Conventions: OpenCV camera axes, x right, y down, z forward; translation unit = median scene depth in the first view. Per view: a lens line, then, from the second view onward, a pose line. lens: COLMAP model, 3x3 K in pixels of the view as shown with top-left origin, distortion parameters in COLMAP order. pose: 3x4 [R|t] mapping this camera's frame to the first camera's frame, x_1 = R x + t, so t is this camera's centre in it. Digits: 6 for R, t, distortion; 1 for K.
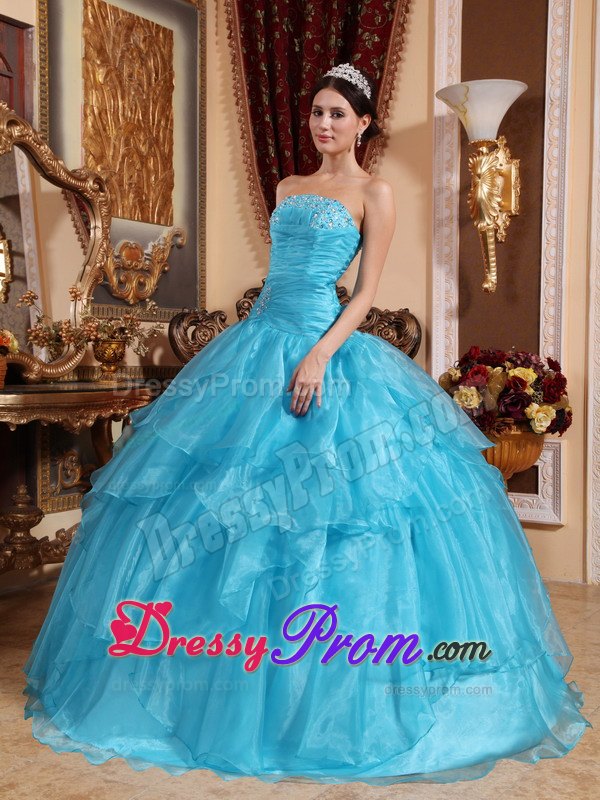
lens RADIAL K [[1126.8, 0, 315.0], [0, 1126.8, 396.0], [0, 0, 1]] dist [0.031439, 0.000000]
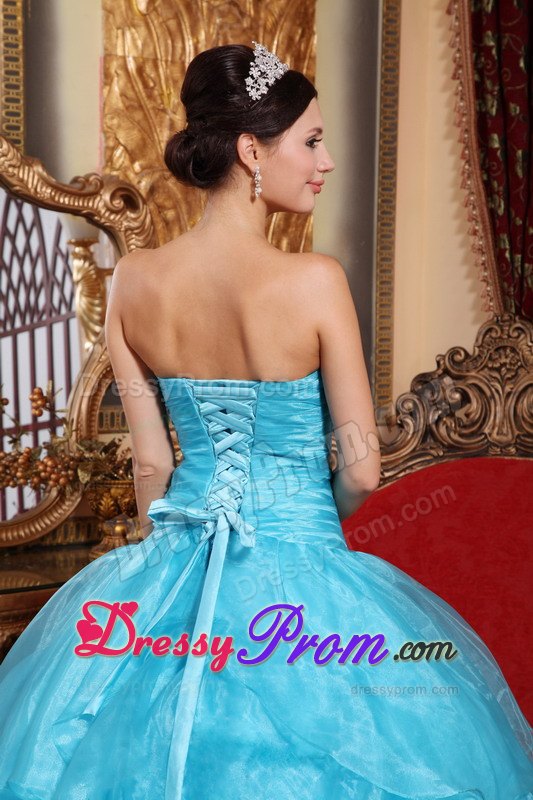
lens RADIAL K [[1871.4, 0, 247.4], [0, 1871.4, 391.4], [0, 0, 1]] dist [0.436612, 0.000000]
pose [[0.881801, 0.028298, -0.470771, 0.299486], [-0.024129, 0.999598, 0.014890, -0.102566], [0.471003, -0.001770, 0.882130, 0.187915]]
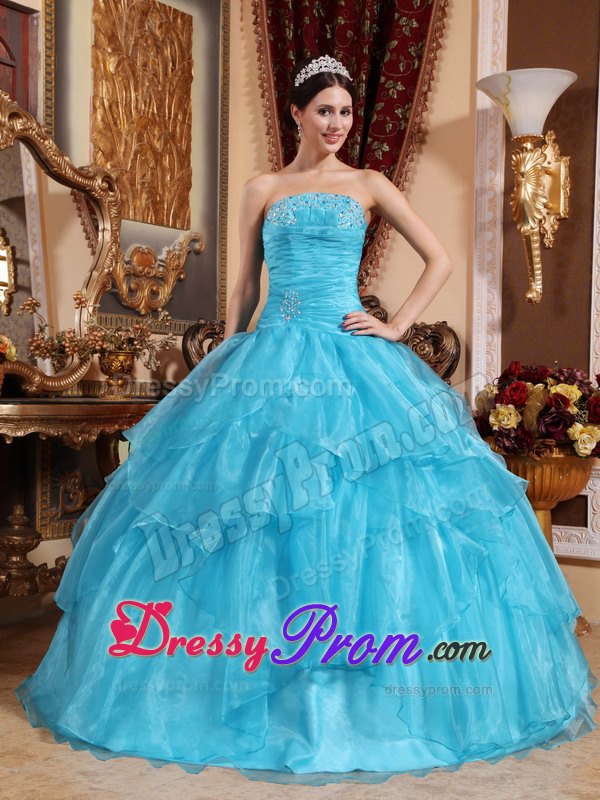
lens RADIAL K [[1334.0, 0, 320.3], [0, 1334.0, 415.0], [0, 0, 1]] dist [0.077822, 0.000000]
pose [[0.999007, 0.010238, -0.043356, 0.029349], [-0.011176, 0.999708, -0.021433, 0.022072], [0.043124, 0.021897, 0.998830, -0.075228]]
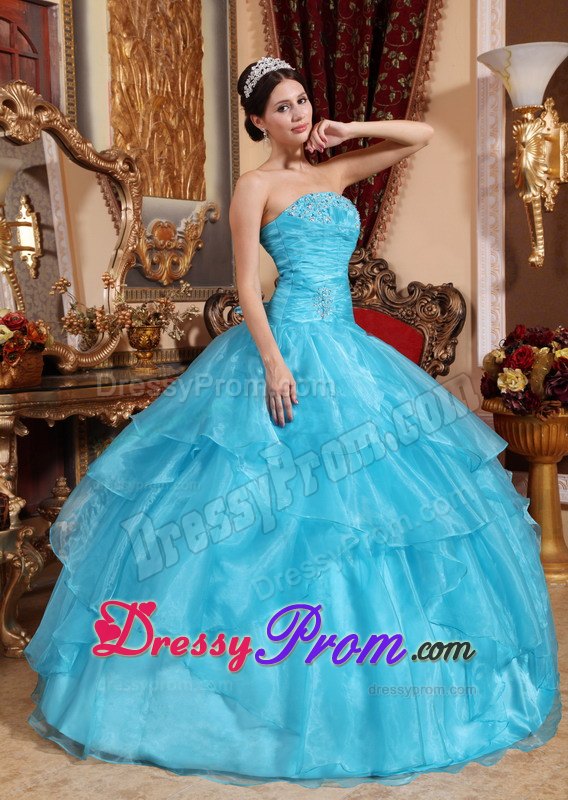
lens RADIAL K [[1245.8, 0, 285.4], [0, 1245.8, 407.7], [0, 0, 1]] dist [0.064980, 0.000000]
pose [[0.997468, -0.017294, -0.068986, 0.013100], [0.021134, 0.998245, 0.055326, -0.034030], [0.067908, -0.056644, 0.996082, -0.070863]]
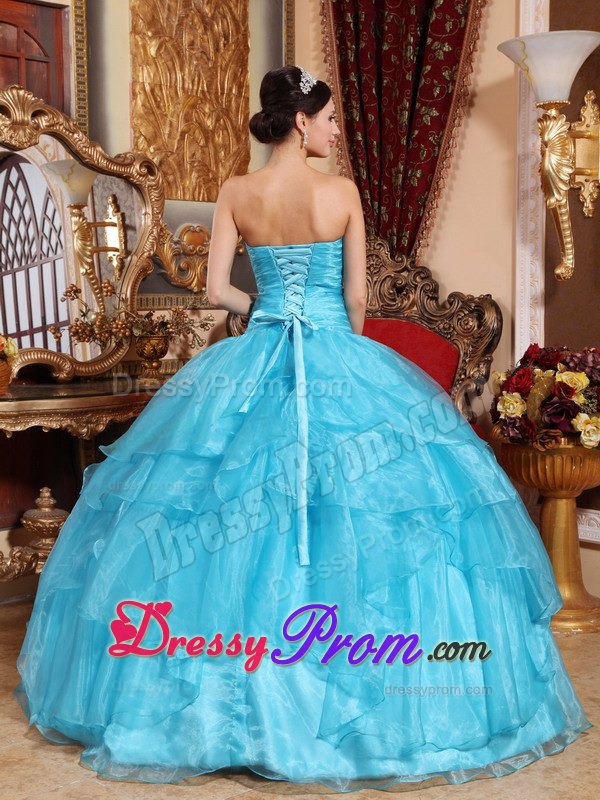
lens RADIAL K [[1341.1, 0, 302.0], [0, 1341.1, 401.3], [0, 0, 1]] dist [0.091114, 0.000000]
pose [[0.955276, 0.015368, -0.295318, 0.256085], [-0.000985, 0.998809, 0.048790, -0.046296], [0.295716, -0.046317, 0.954153, -0.039414]]
